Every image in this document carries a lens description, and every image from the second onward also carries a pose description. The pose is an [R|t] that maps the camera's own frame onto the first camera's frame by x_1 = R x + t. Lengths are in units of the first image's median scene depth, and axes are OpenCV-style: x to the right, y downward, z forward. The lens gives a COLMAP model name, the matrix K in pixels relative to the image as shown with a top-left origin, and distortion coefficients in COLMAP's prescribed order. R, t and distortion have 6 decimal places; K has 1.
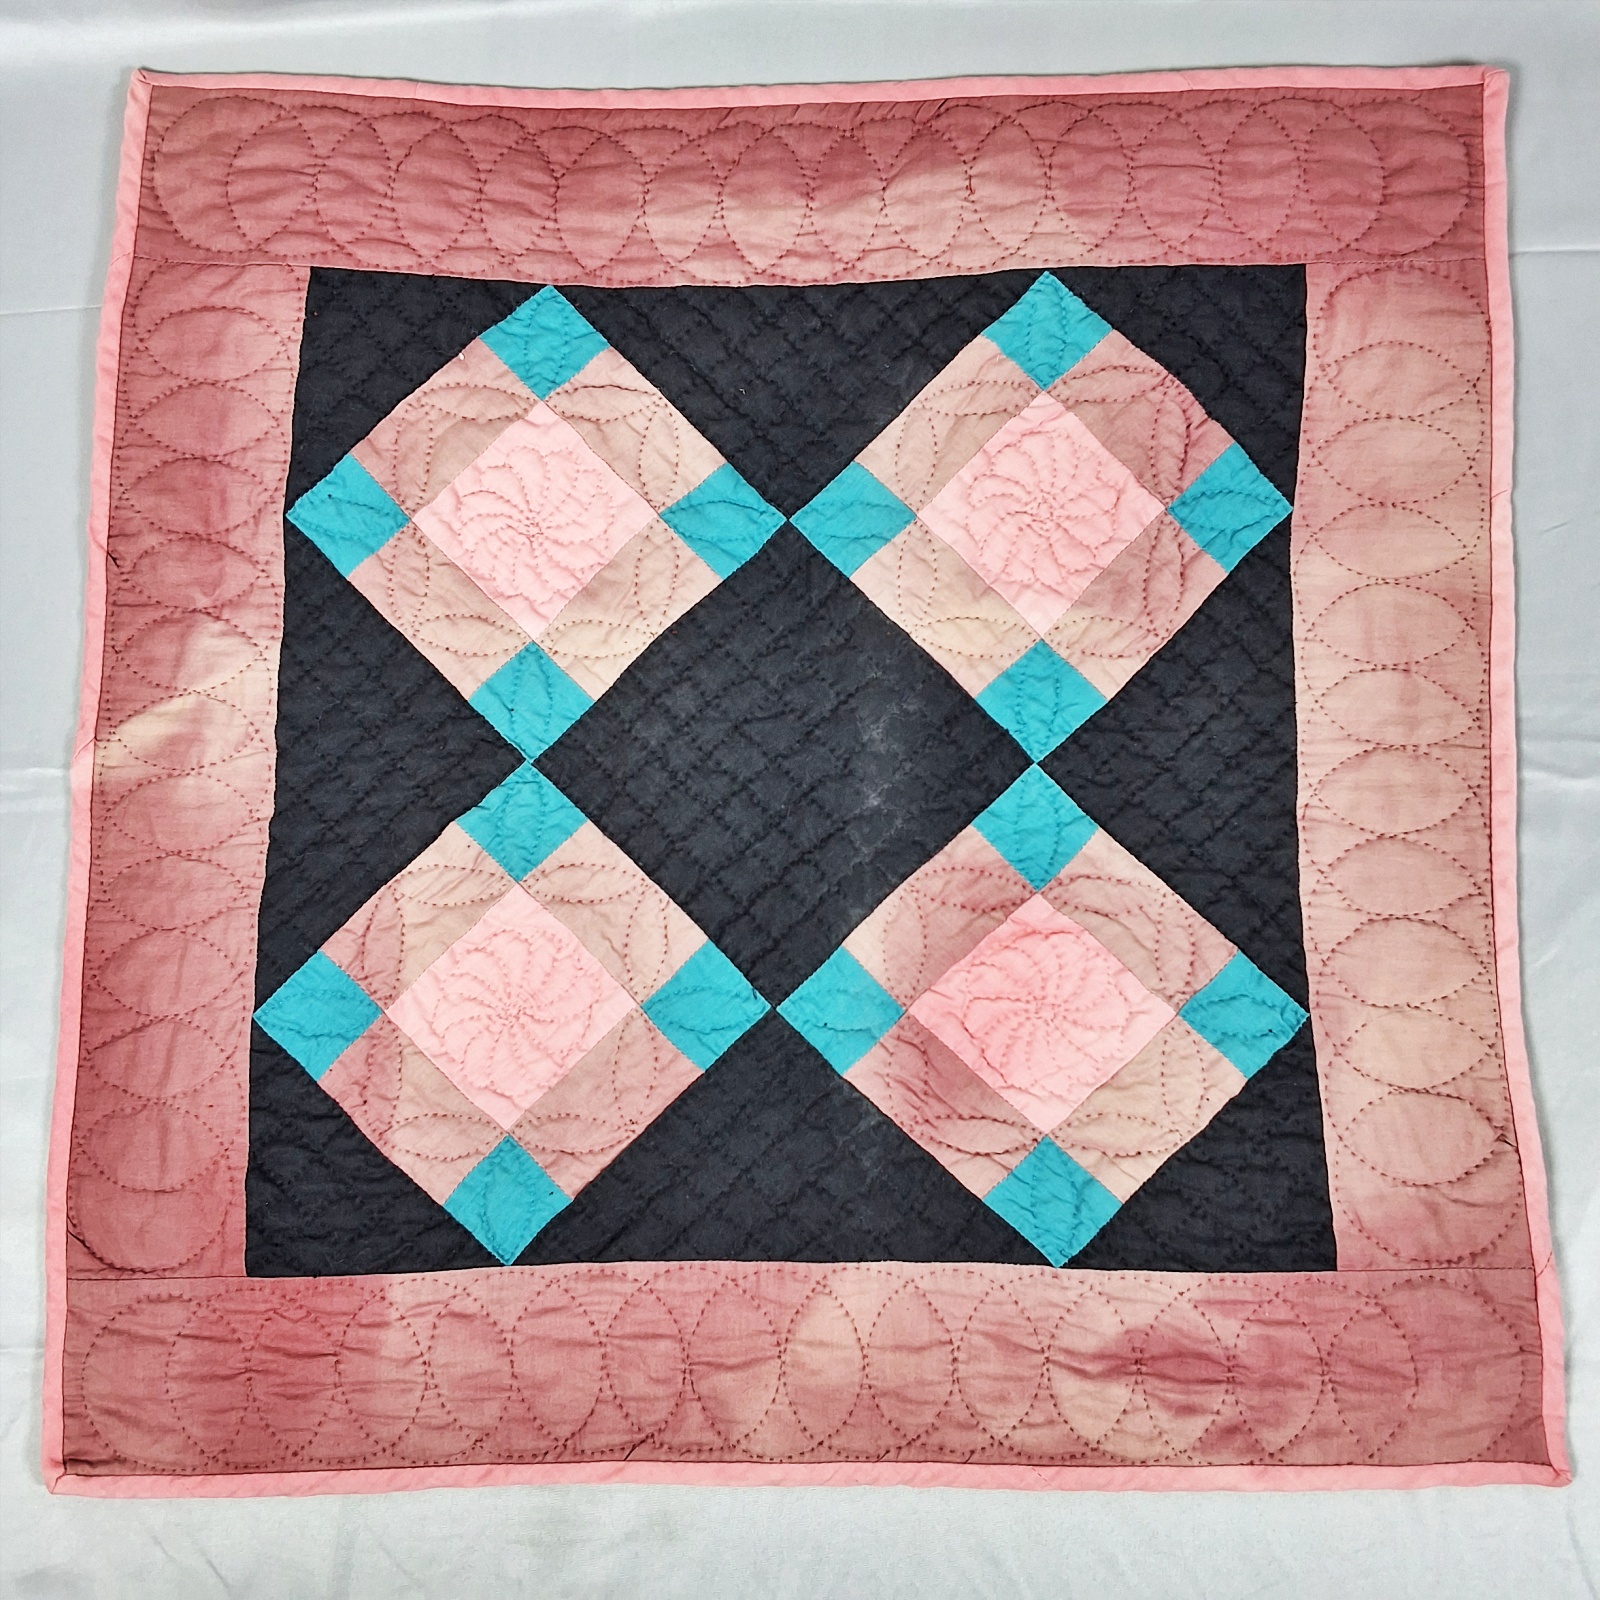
lens RADIAL K [[1619.0, 0, 810.7], [0, 1619.0, 797.5], [0, 0, 1]] dist [0.128557, -0.207129]
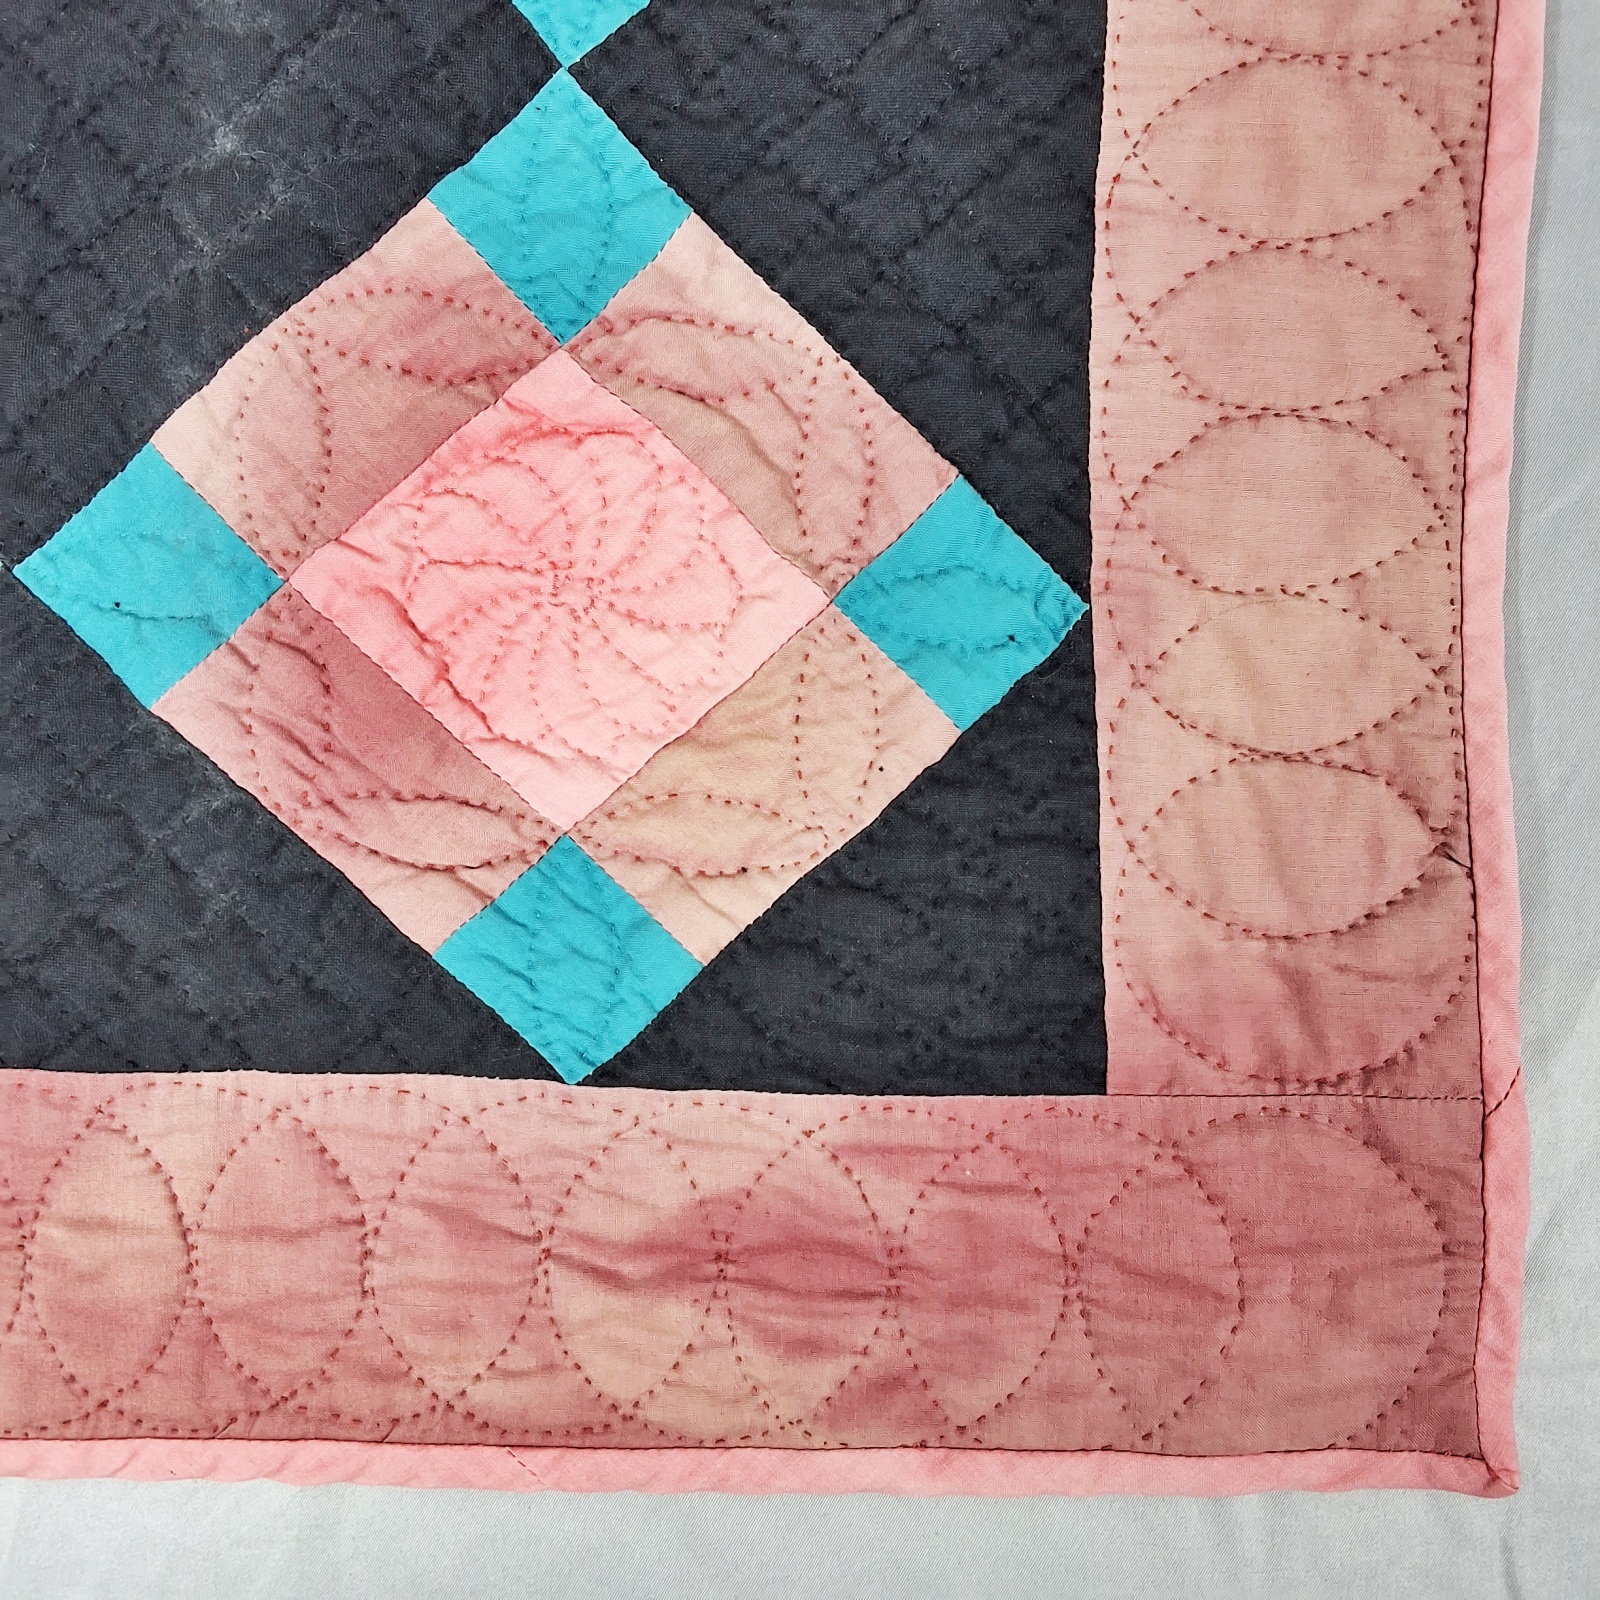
lens RADIAL K [[1619.0, 0, 810.7], [0, 1619.0, 797.5], [0, 0, 1]] dist [0.128557, -0.207129]
pose [[0.999196, 0.021523, 0.033811, 0.198569], [-0.026476, 0.987770, 0.153653, 0.113312], [-0.030090, -0.154425, 0.987546, 0.487564]]
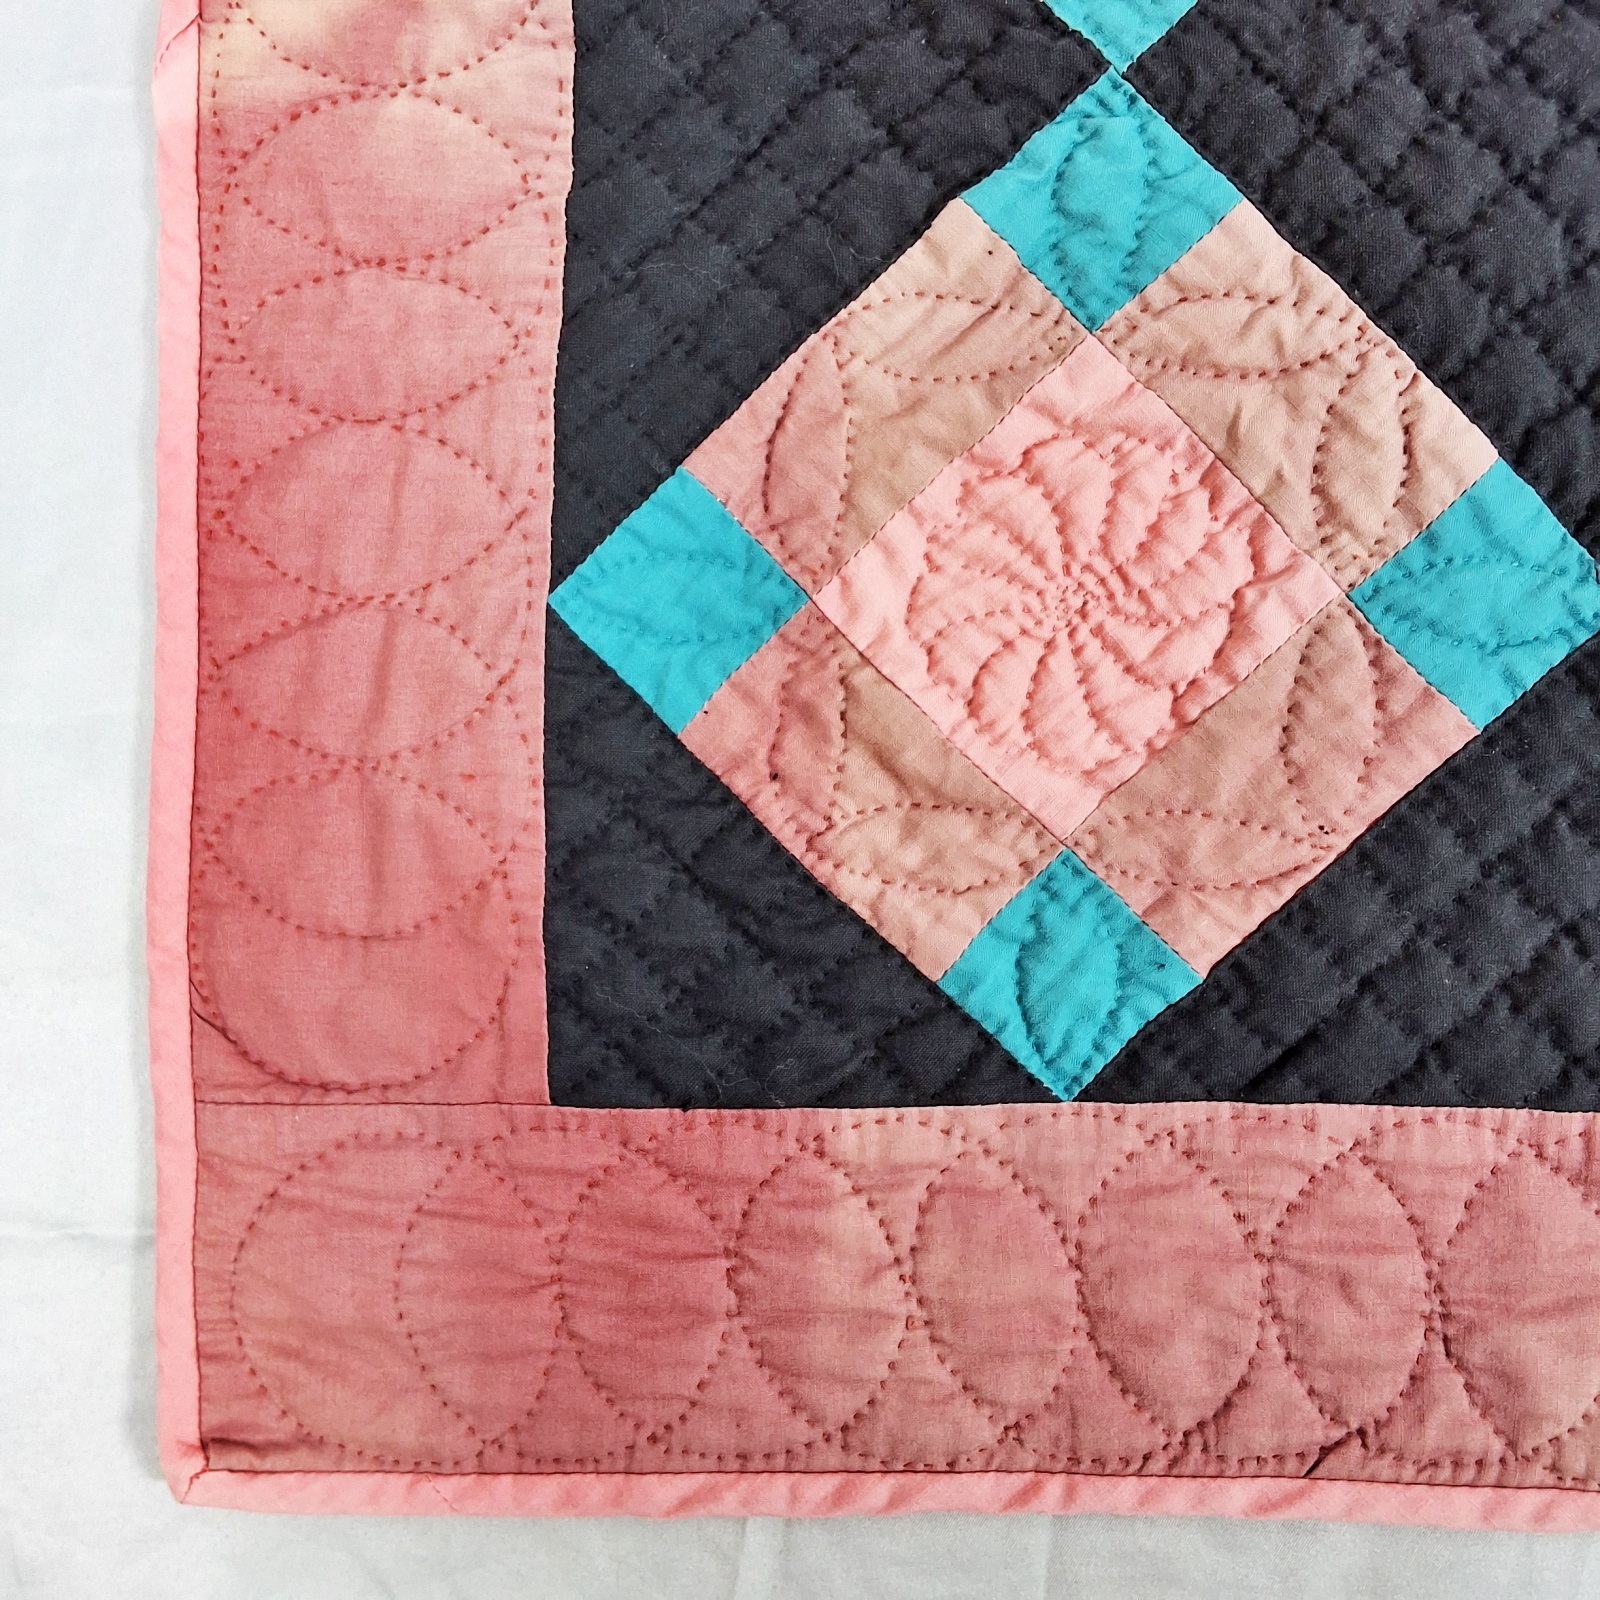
lens RADIAL K [[1619.0, 0, 810.7], [0, 1619.0, 797.5], [0, 0, 1]] dist [0.128557, -0.207129]
pose [[0.999761, 0.021003, 0.006094, -0.263691], [-0.021677, 0.988587, 0.149082, 0.117931], [-0.002894, -0.149179, 0.988806, 0.507126]]
